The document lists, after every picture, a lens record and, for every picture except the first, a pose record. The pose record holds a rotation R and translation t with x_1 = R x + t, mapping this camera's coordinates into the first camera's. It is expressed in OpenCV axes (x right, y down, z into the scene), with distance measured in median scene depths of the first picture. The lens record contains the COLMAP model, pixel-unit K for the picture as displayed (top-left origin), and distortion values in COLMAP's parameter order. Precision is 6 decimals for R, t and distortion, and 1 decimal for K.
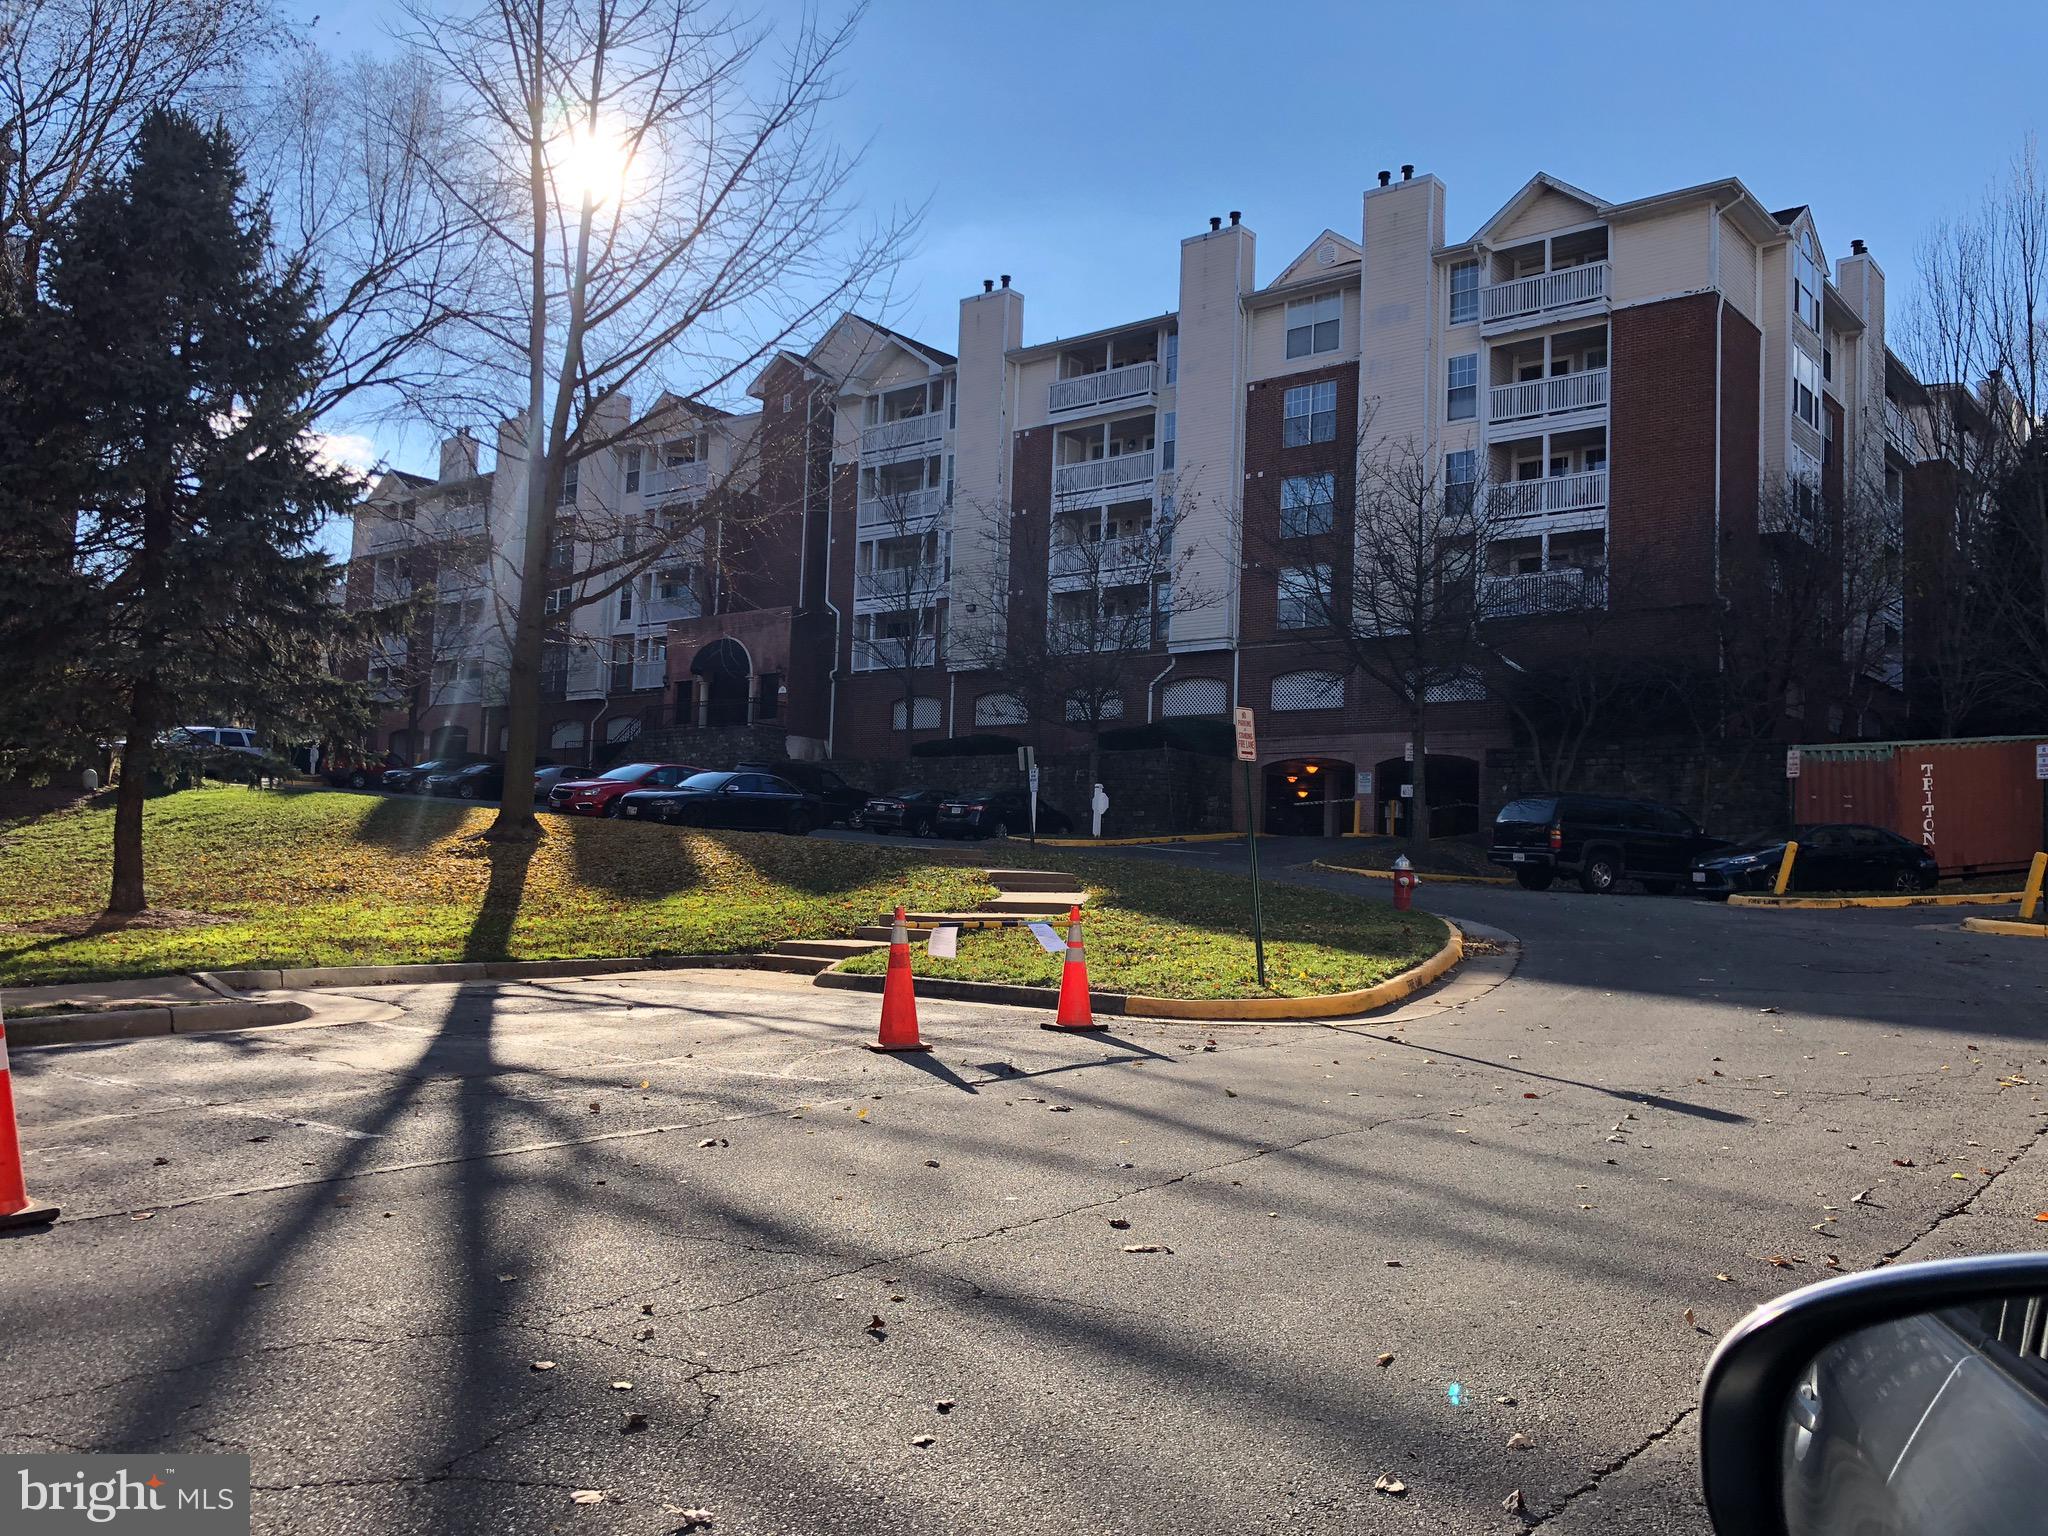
lens RADIAL K [[1683.6, 0, 1015.5], [0, 1683.6, 763.6], [0, 0, 1]] dist [0.011180, 0.015847]
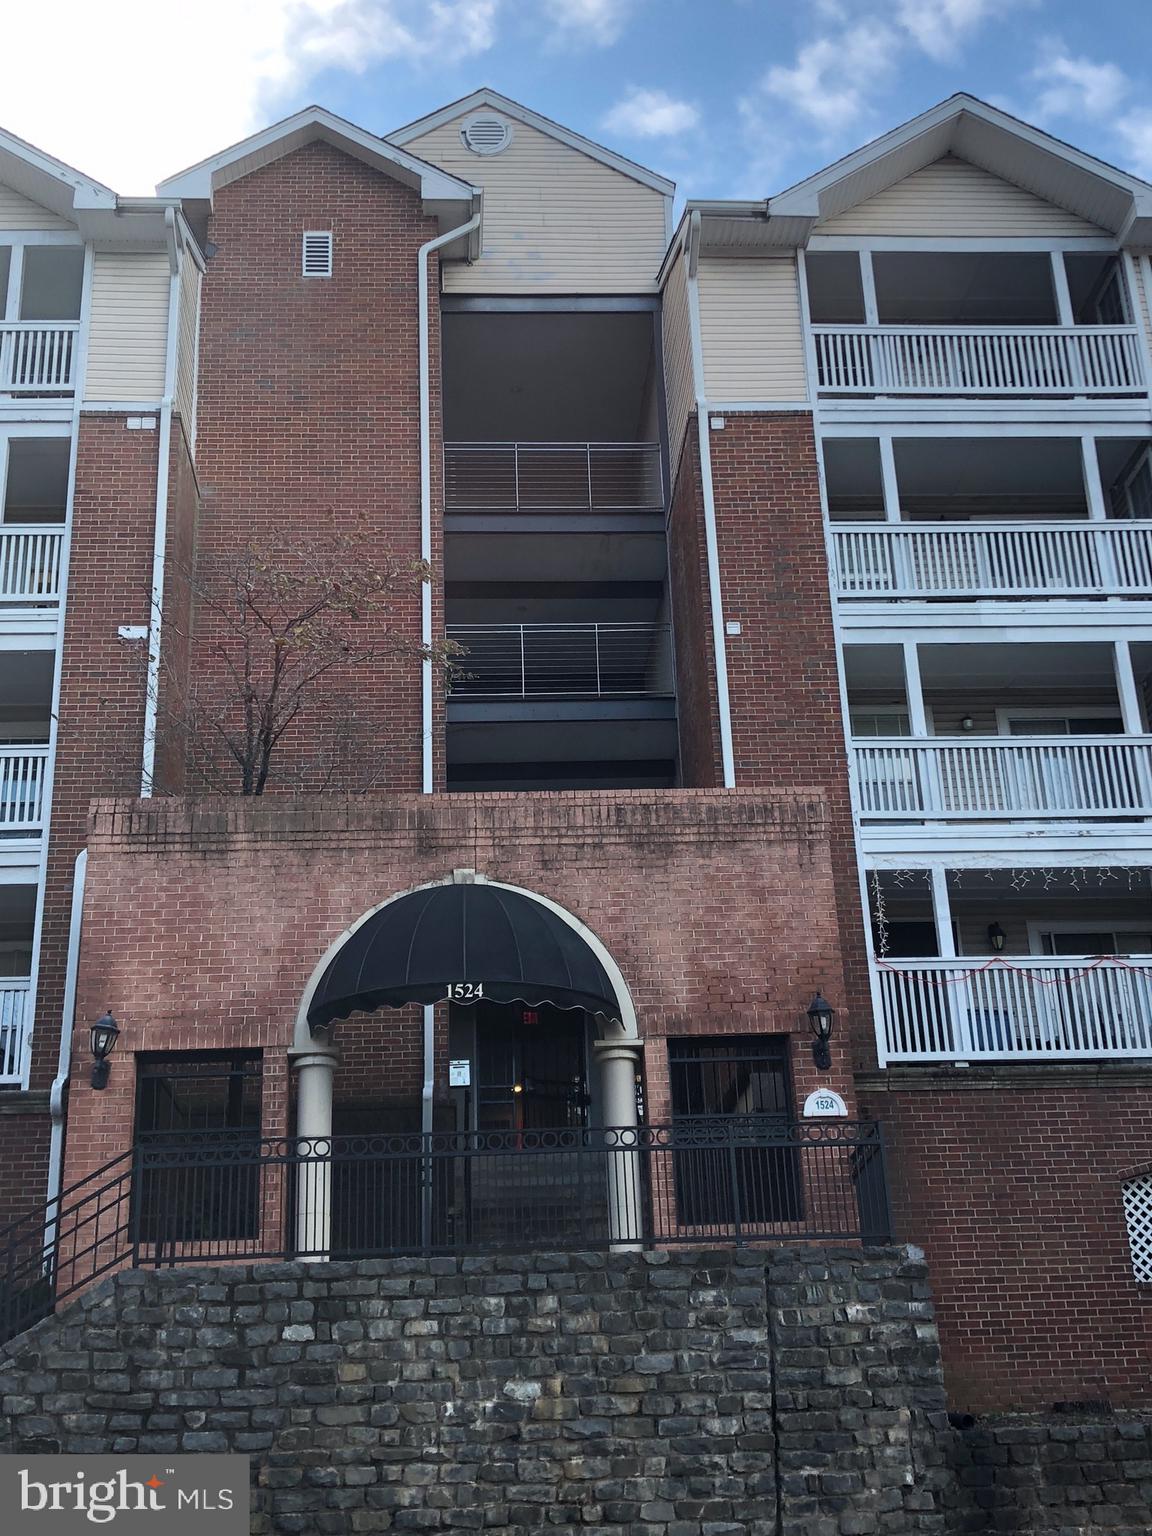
lens RADIAL K [[1863.5, 0, 571.8], [0, 1863.5, 762.3], [0, 0, 1]] dist [0.005441, -0.025641]
pose [[0.730955, 0.199027, 0.652758, -0.495633], [0.014274, 0.951858, -0.306206, -0.010925], [-0.682276, 0.233140, 0.692925, 1.147871]]
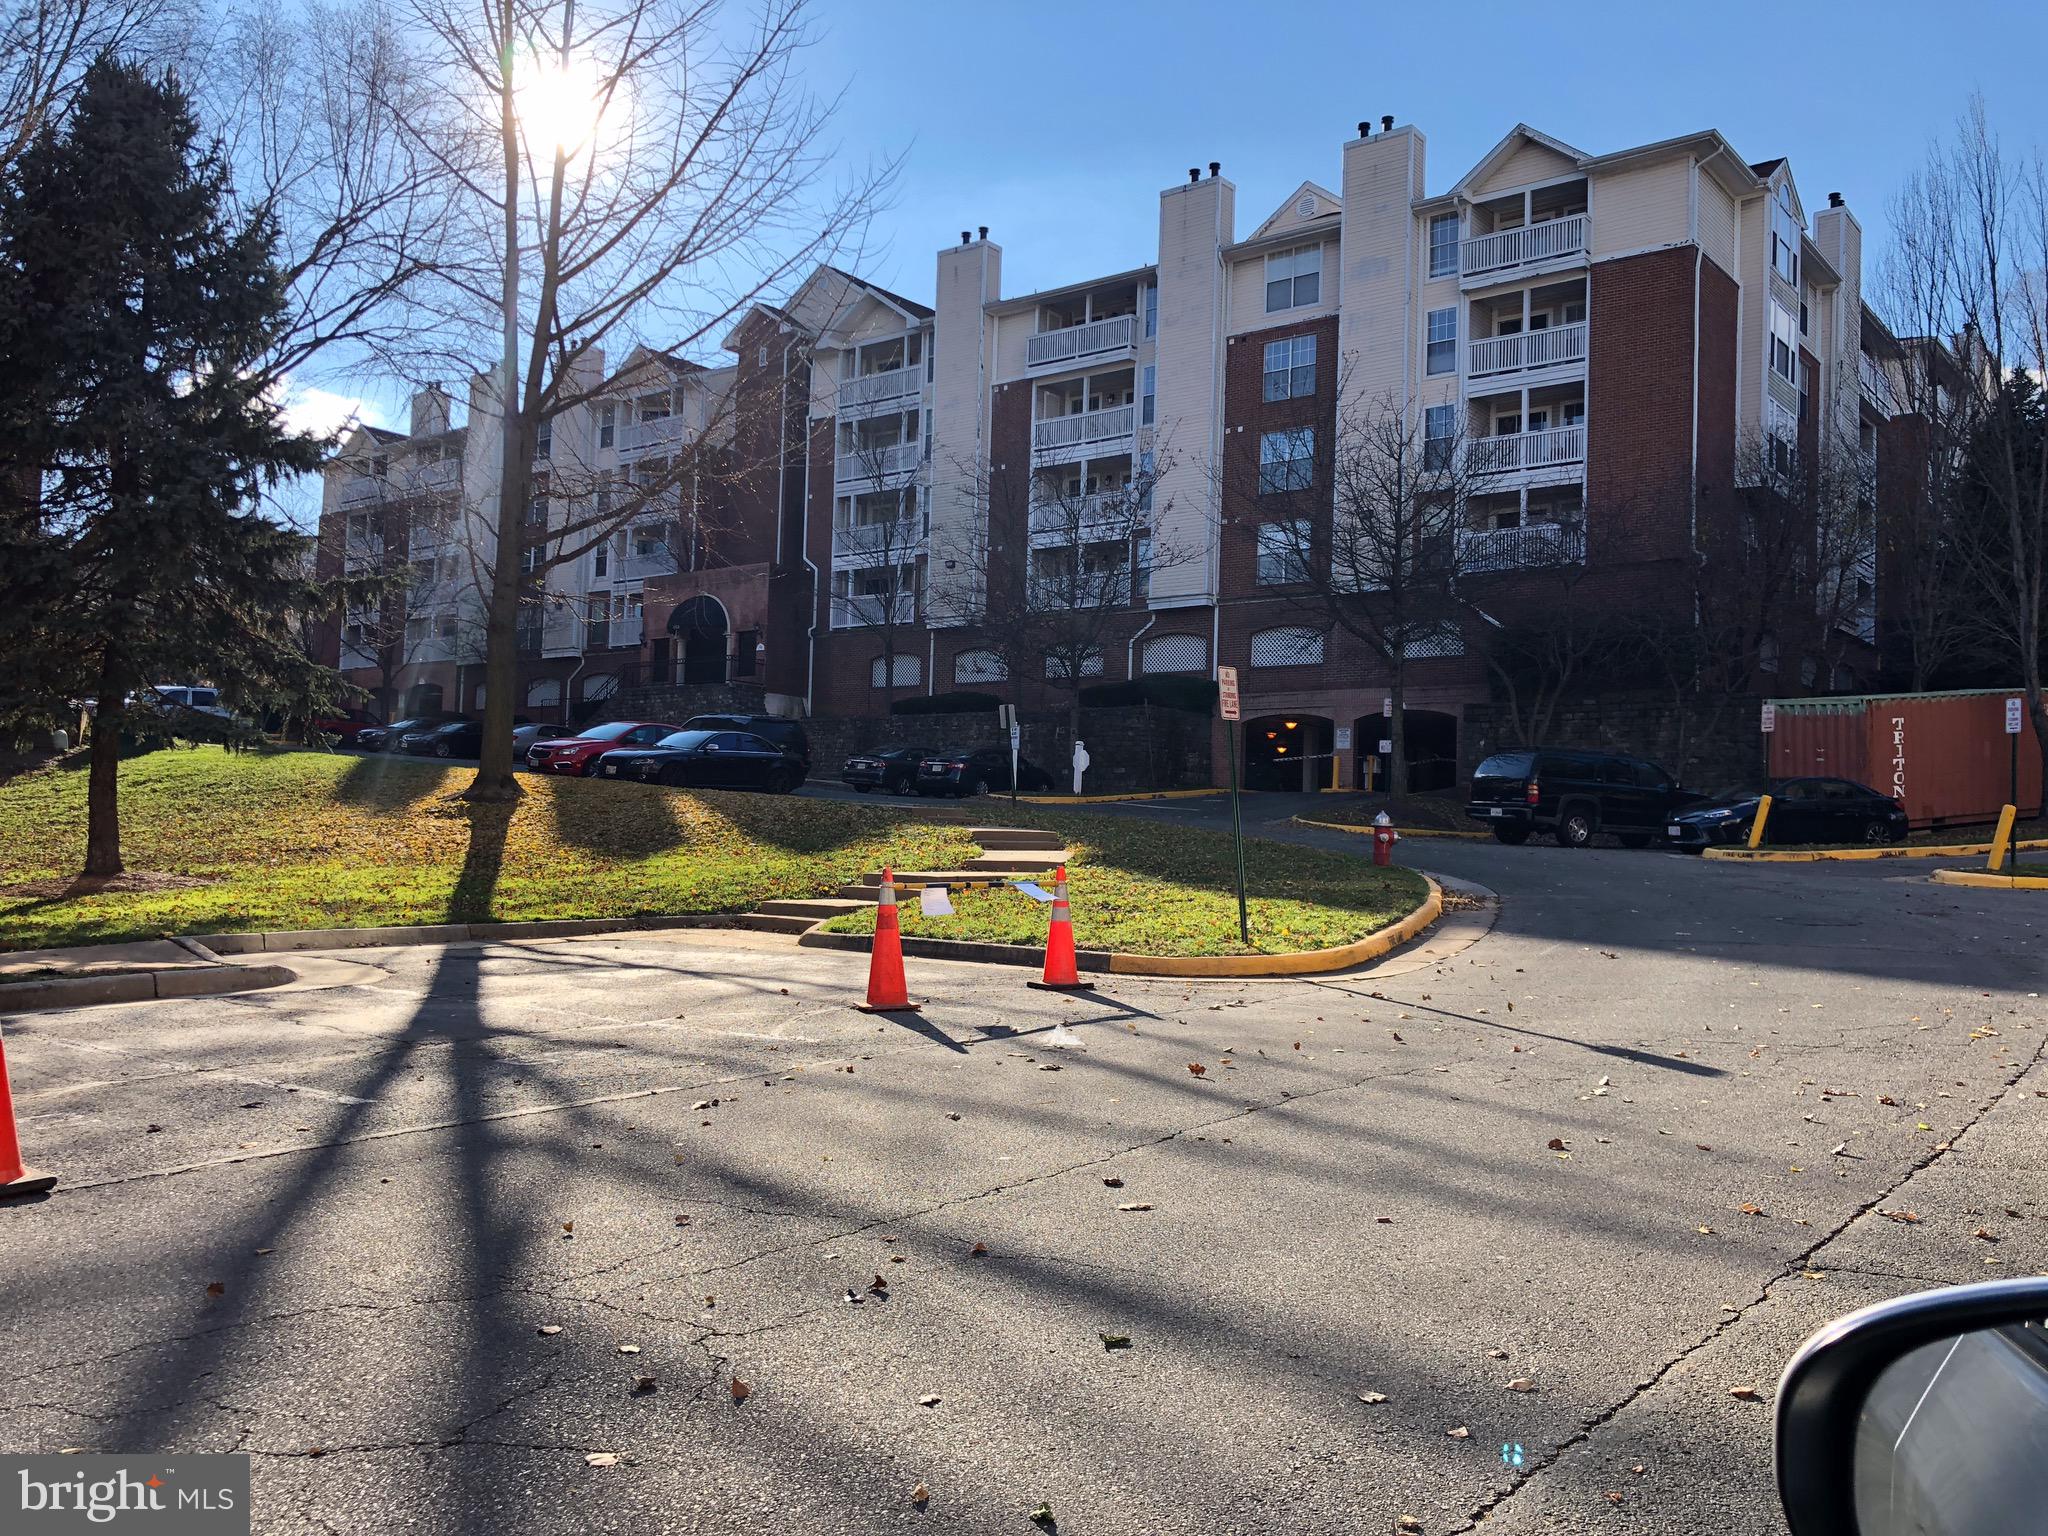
lens RADIAL K [[1685.5, 0, 1024.0], [0, 1685.5, 768.0], [0, 0, 1]] dist [0.013686, 0.007214]
pose [[0.999806, -0.004405, 0.019220, -0.003185], [0.003829, 0.999545, 0.029926, -0.002096], [-0.019343, -0.029846, 0.999367, -0.001694]]
